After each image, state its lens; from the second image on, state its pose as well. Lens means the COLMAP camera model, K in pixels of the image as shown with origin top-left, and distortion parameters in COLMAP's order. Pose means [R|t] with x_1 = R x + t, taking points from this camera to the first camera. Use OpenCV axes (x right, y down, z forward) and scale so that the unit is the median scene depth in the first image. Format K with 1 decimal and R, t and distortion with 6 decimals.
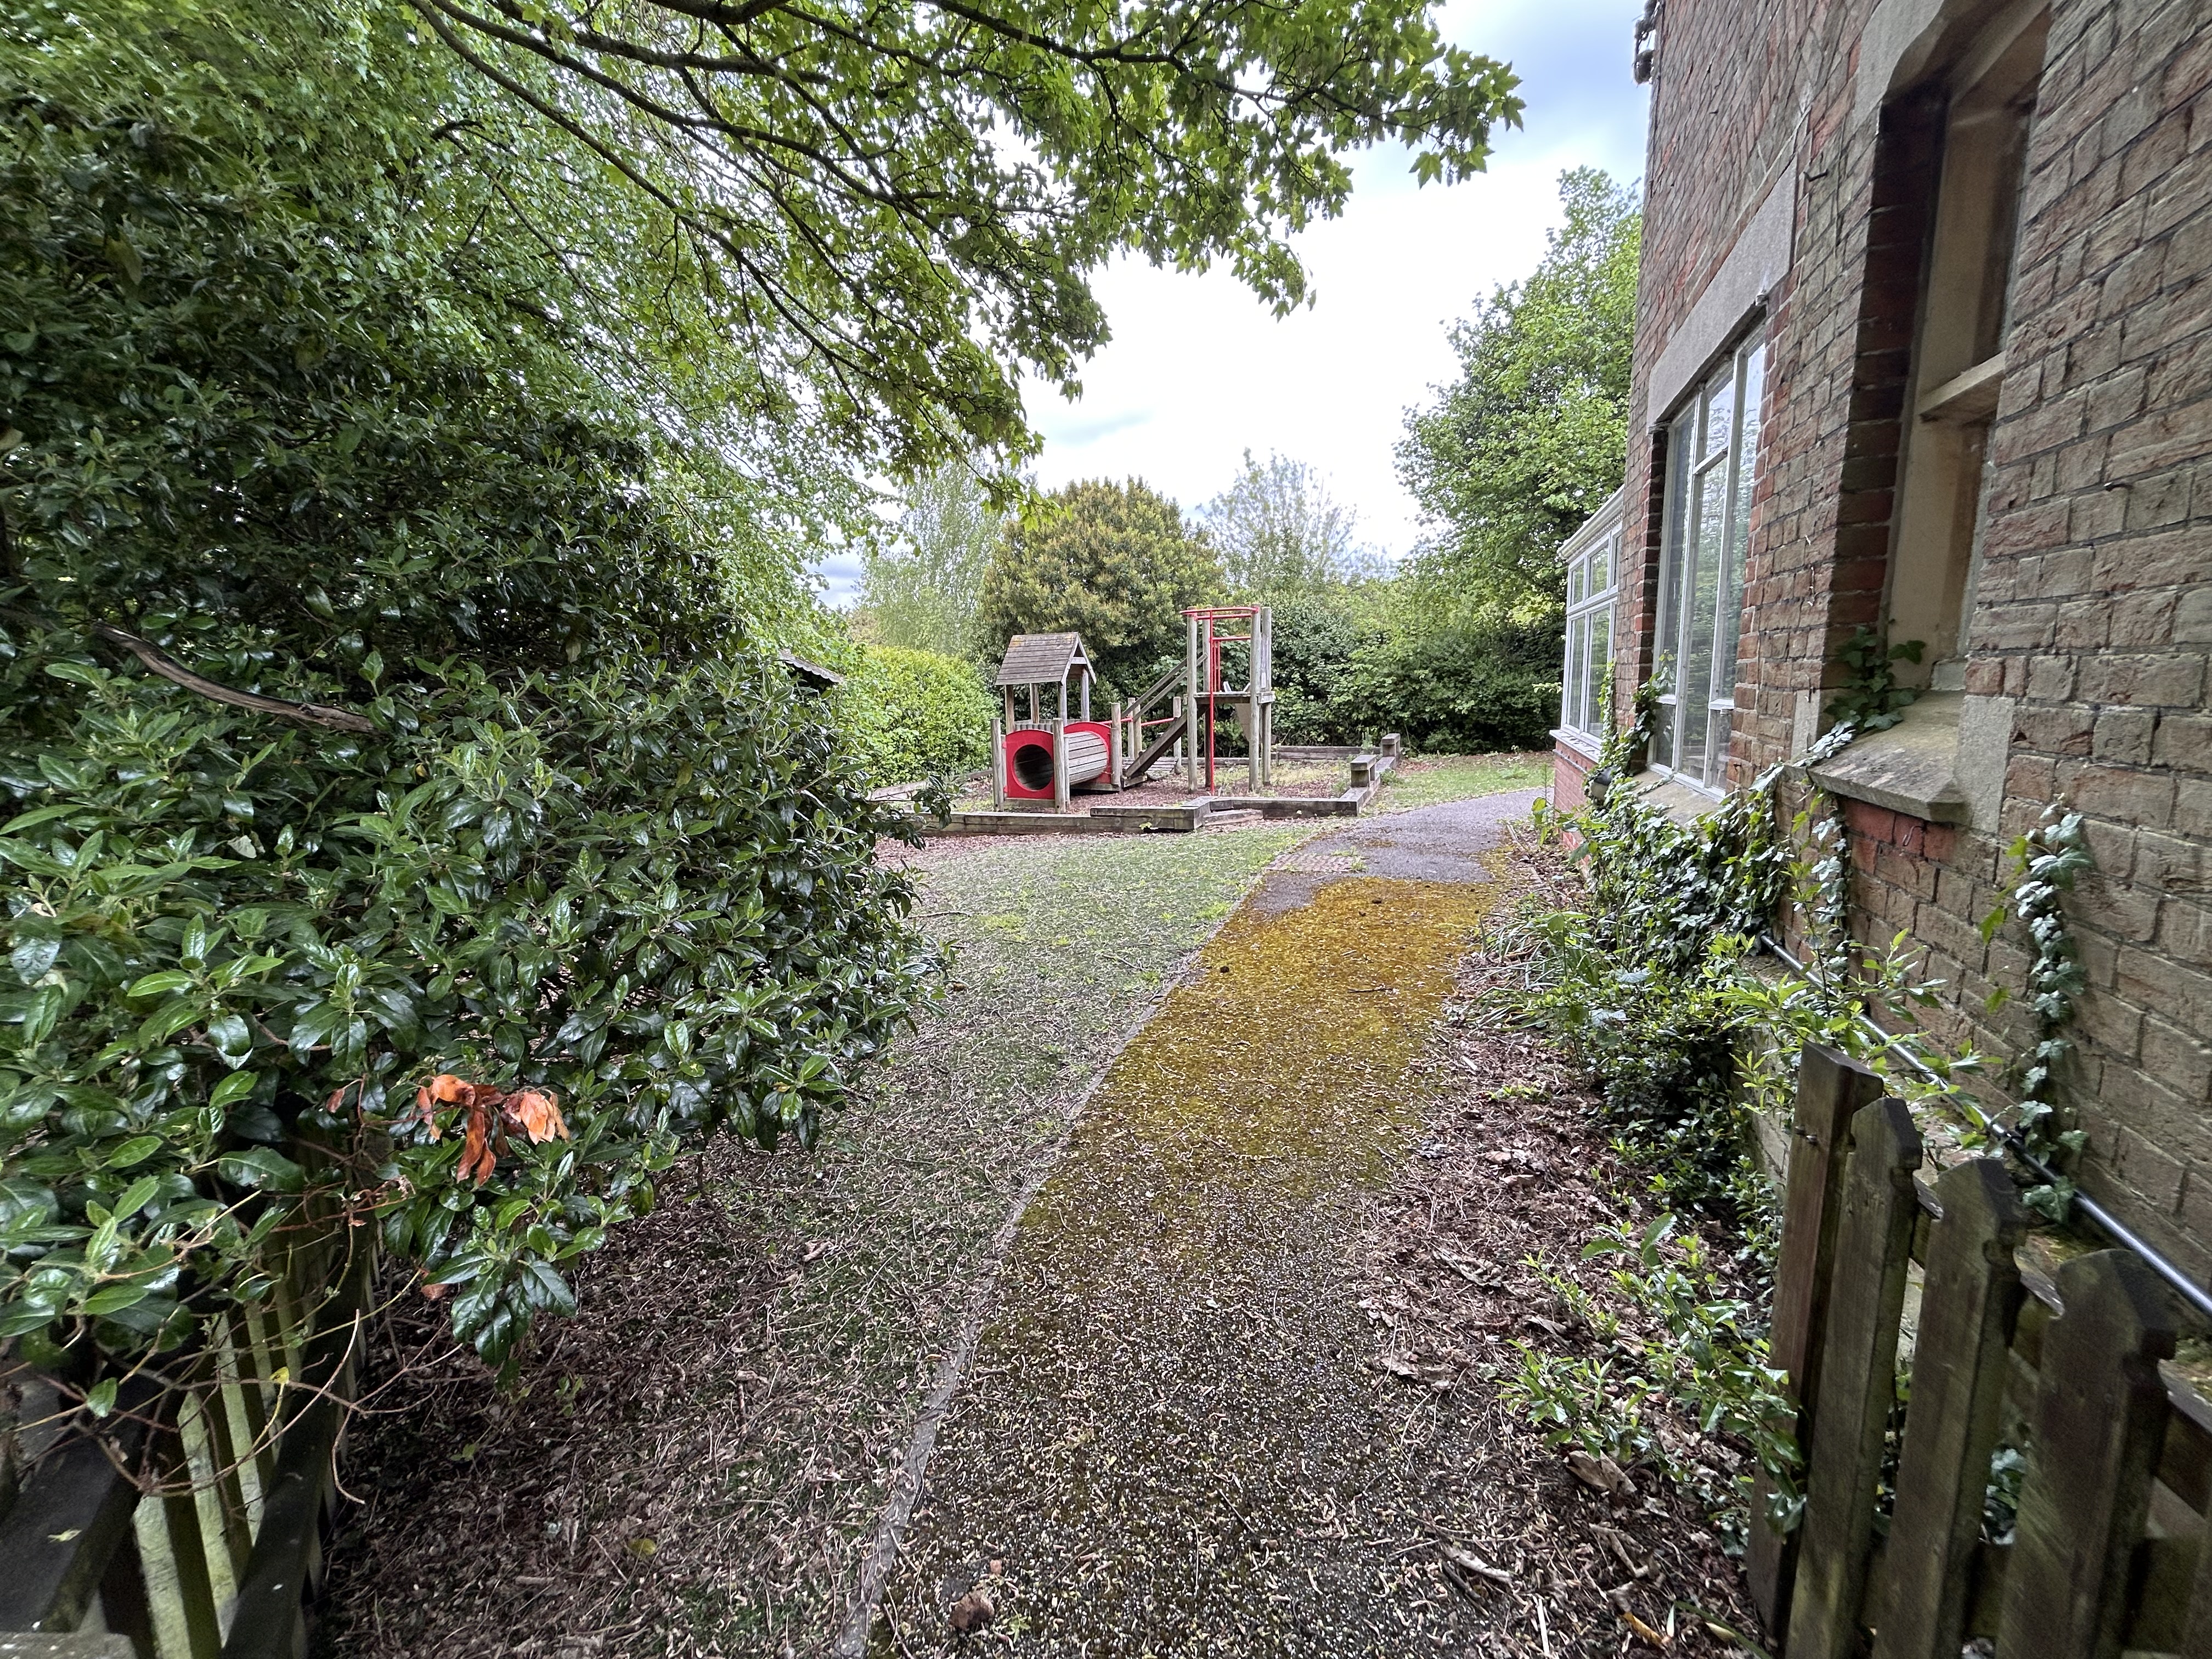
lens RADIAL K [[885.6, 0, 1101.0], [0, 885.6, 824.0], [0, 0, 1]] dist [-0.002450, 0.000152]
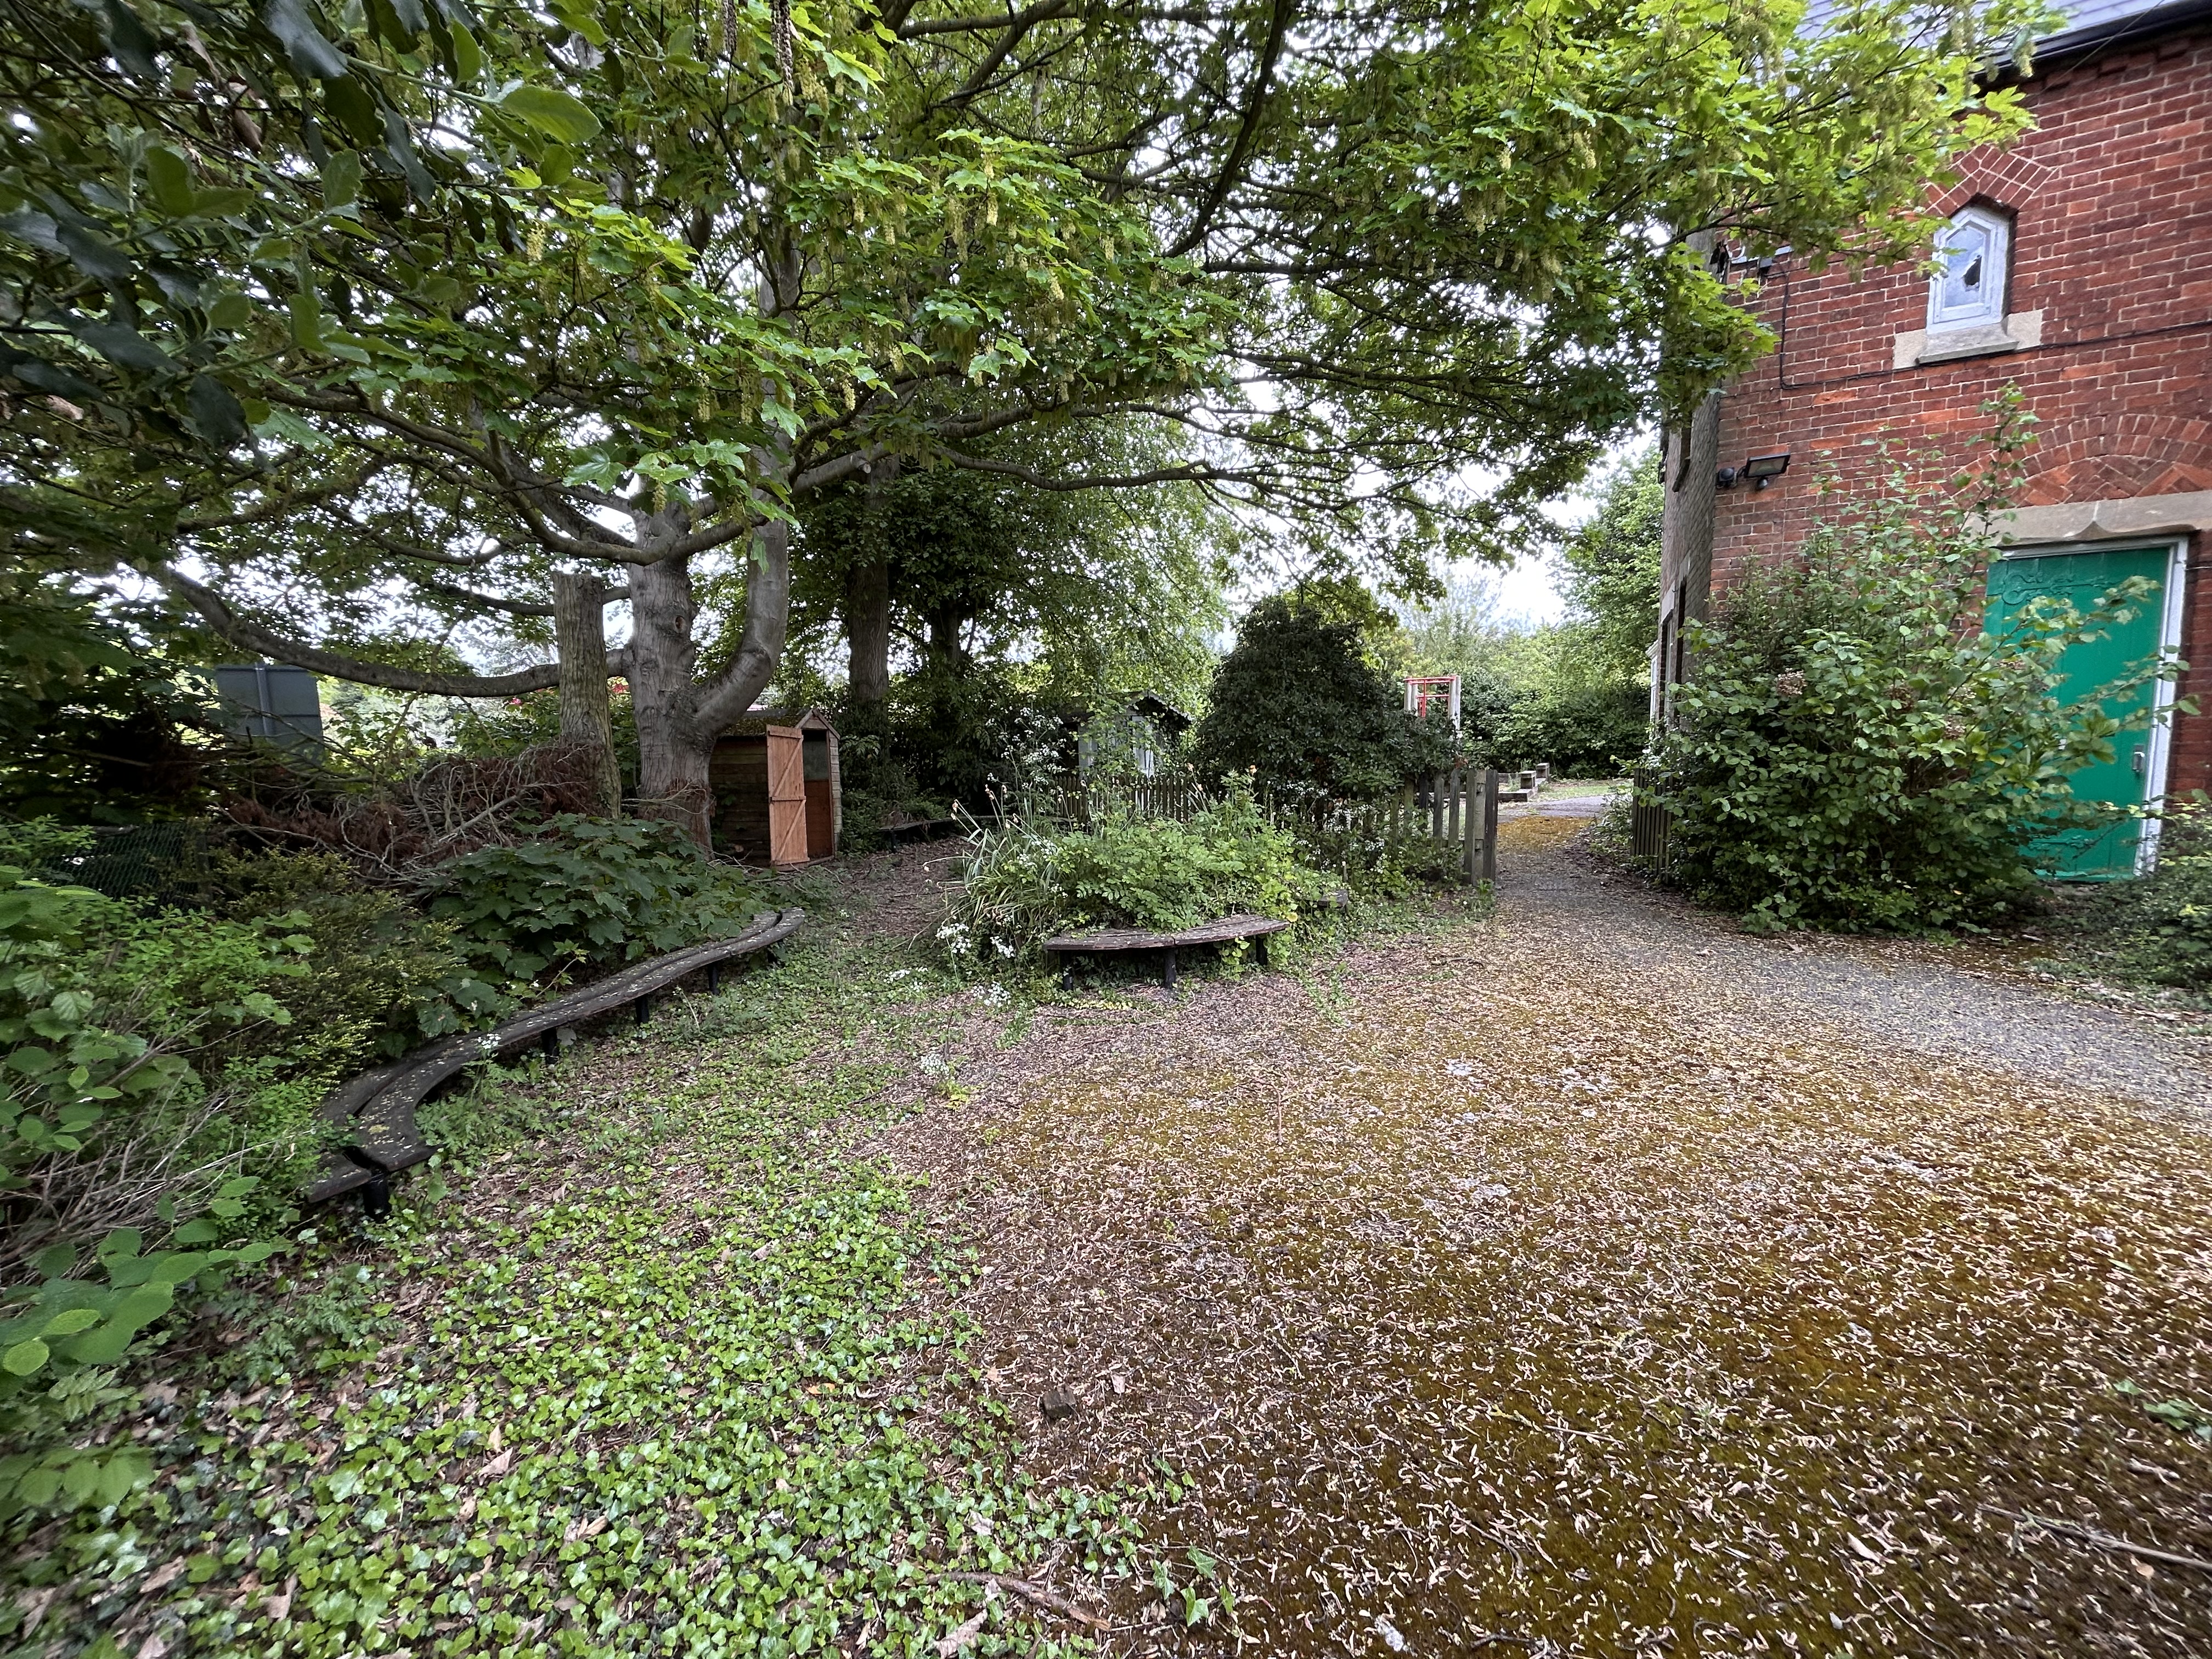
lens RADIAL K [[885.6, 0, 1112.7], [0, 885.6, 825.3], [0, 0, 1]] dist [-0.002450, 0.000152]
pose [[0.992075, 0.019940, -0.124059, -0.168870], [-0.026379, 0.998376, -0.050485, 0.083095], [0.122851, 0.053357, 0.990990, -0.459054]]
